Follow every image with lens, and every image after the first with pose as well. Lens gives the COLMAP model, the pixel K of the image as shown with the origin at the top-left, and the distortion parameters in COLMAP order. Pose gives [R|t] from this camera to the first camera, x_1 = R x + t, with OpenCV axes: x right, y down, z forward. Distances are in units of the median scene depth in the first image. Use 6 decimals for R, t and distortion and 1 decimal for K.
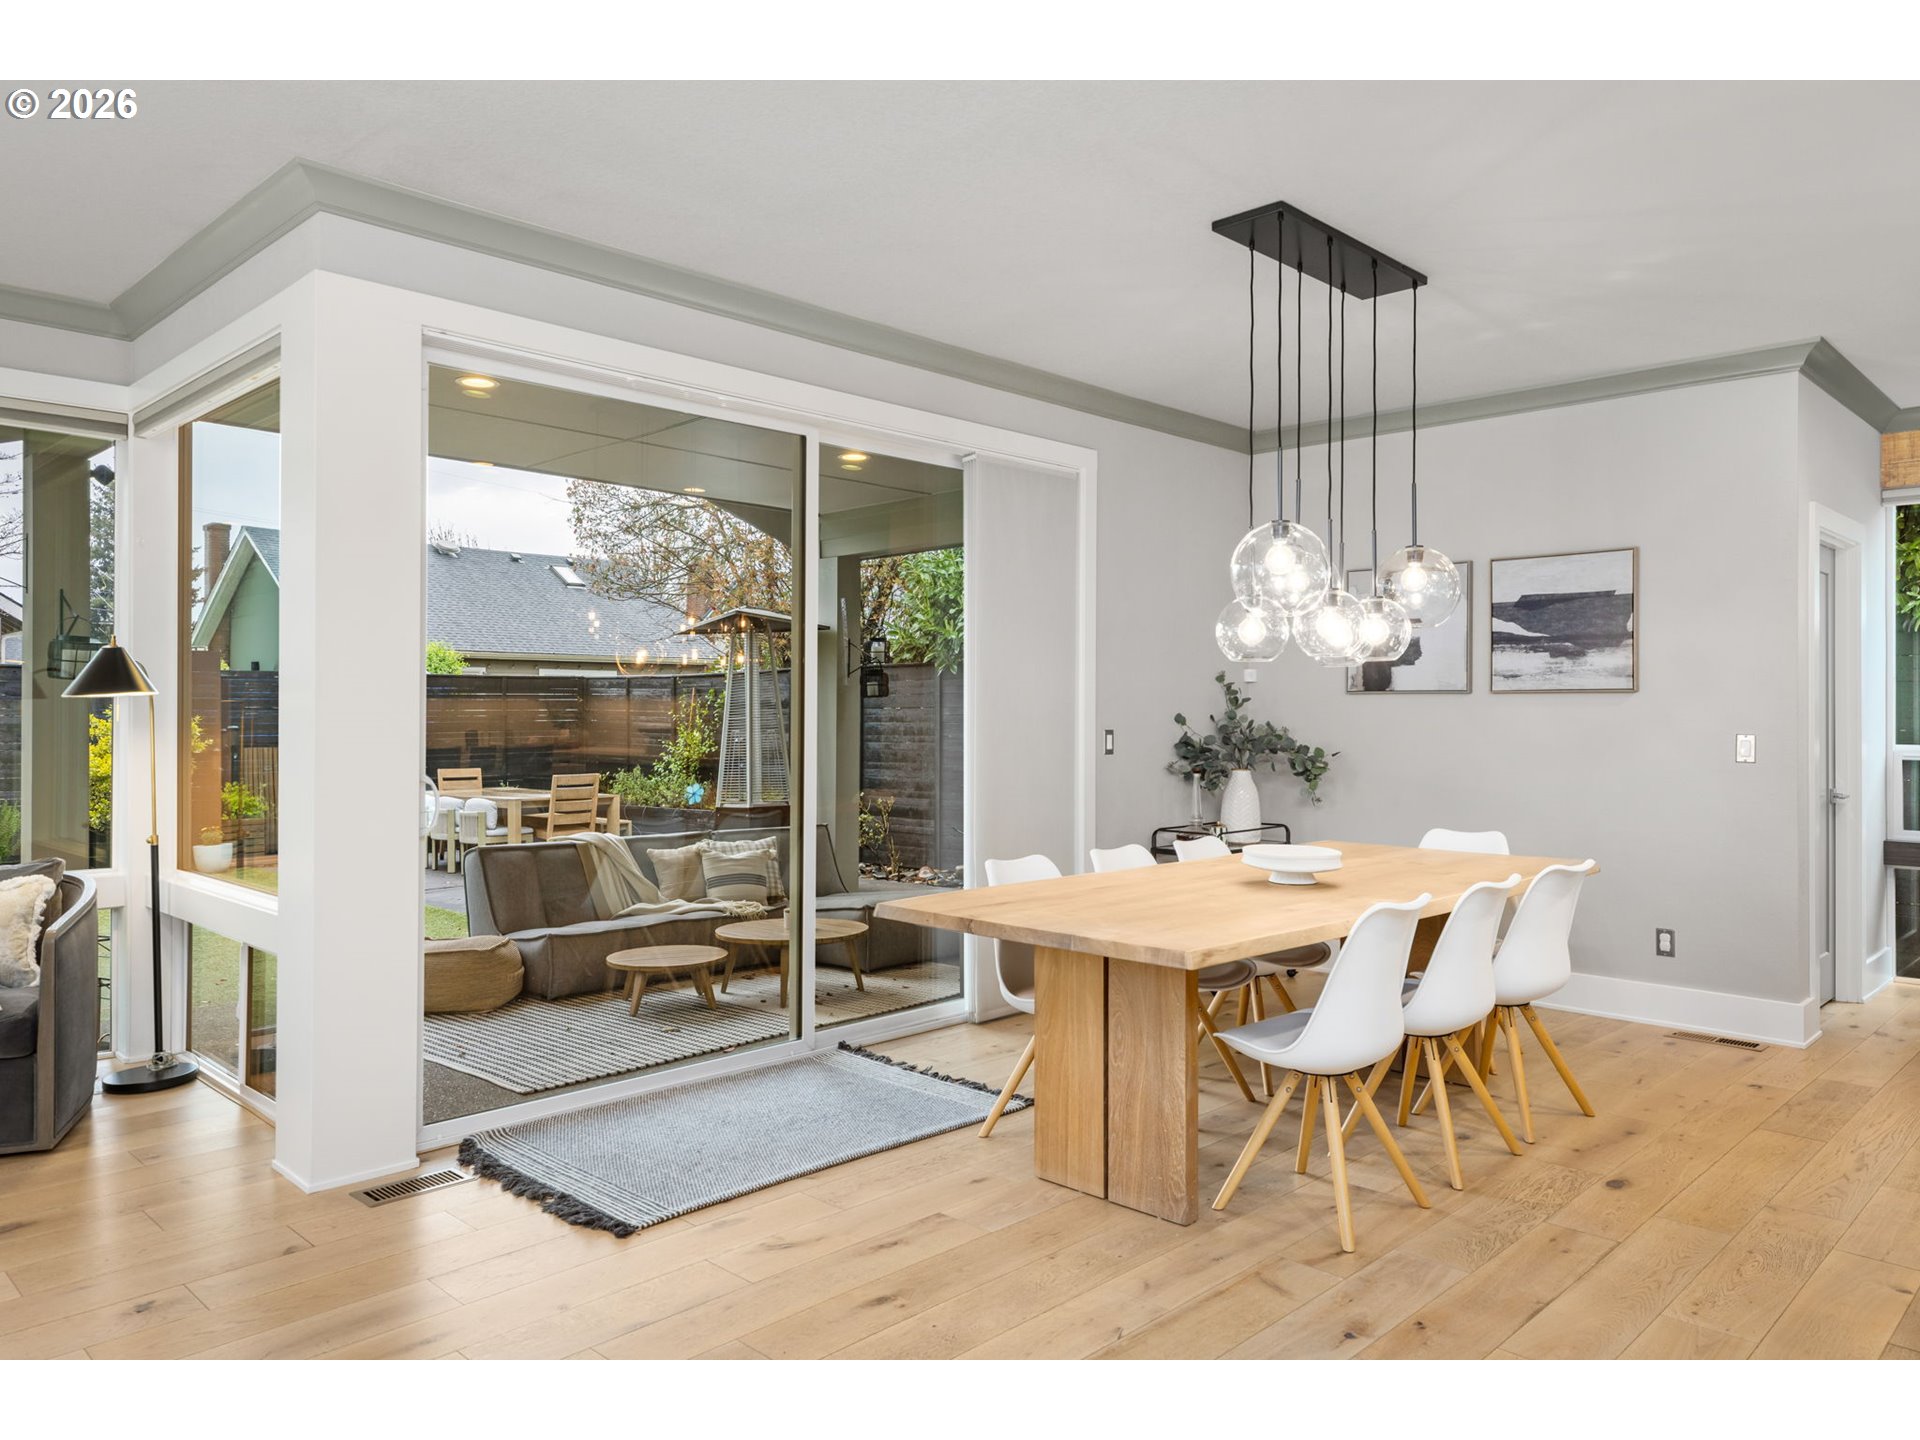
lens RADIAL K [[1308.6, 0, 948.5], [0, 1308.6, 706.4], [0, 0, 1]] dist [0.016372, -0.006587]
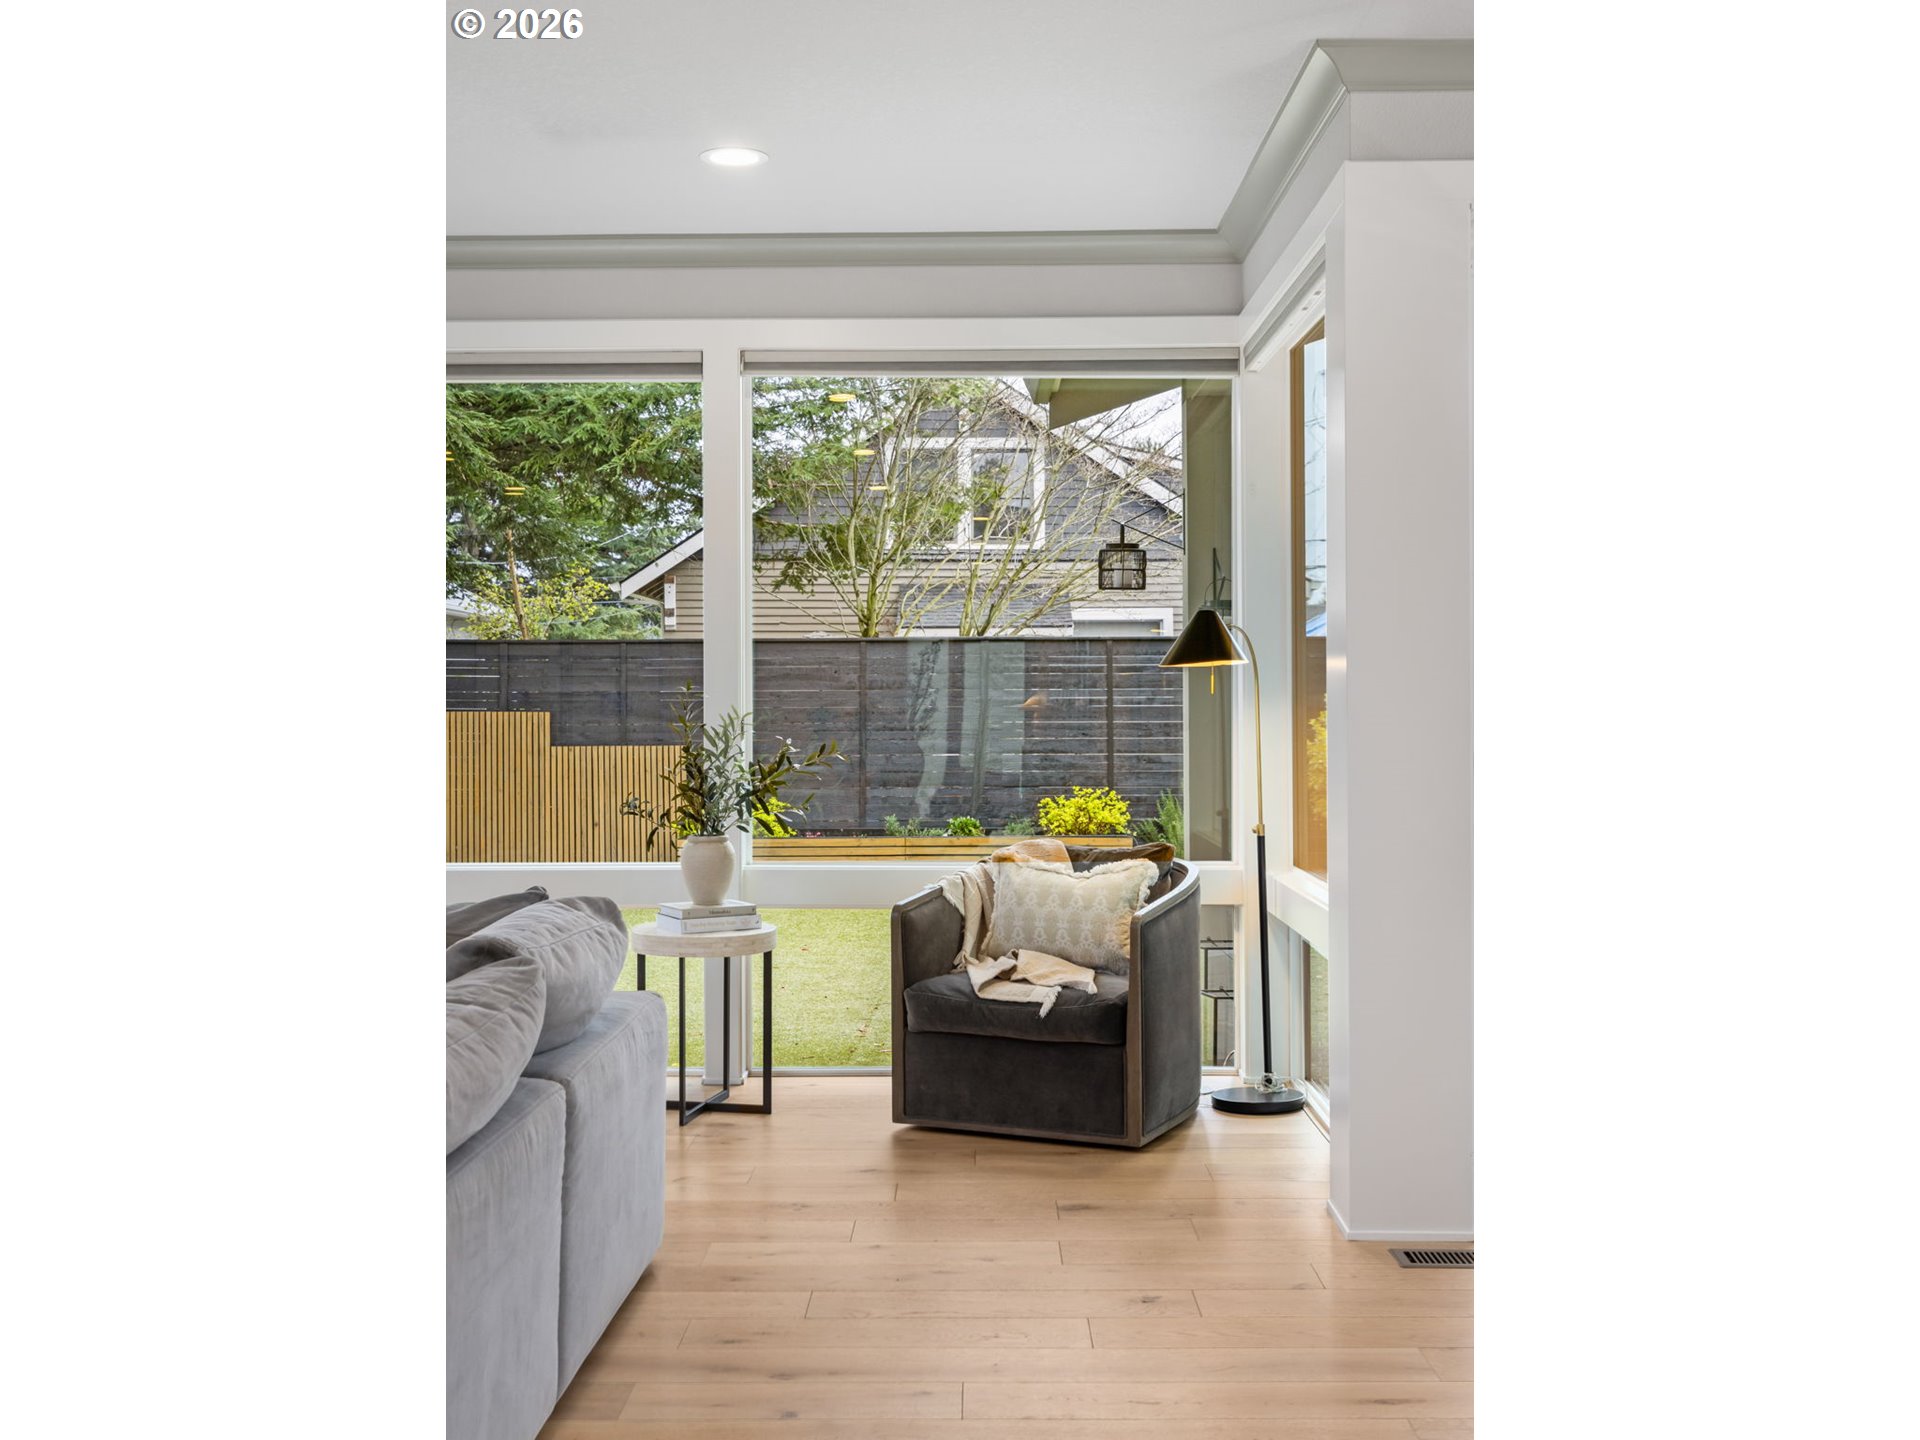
lens RADIAL K [[1983.4, 0, 939.7], [0, 1983.4, 679.4], [0, 0, 1]] dist [-0.007242, 0.000000]
pose [[0.684545, -0.011632, -0.728877, 0.189683], [0.008785, 0.999932, -0.007707, 0.008654], [0.728917, -0.001127, 0.684601, -0.053416]]
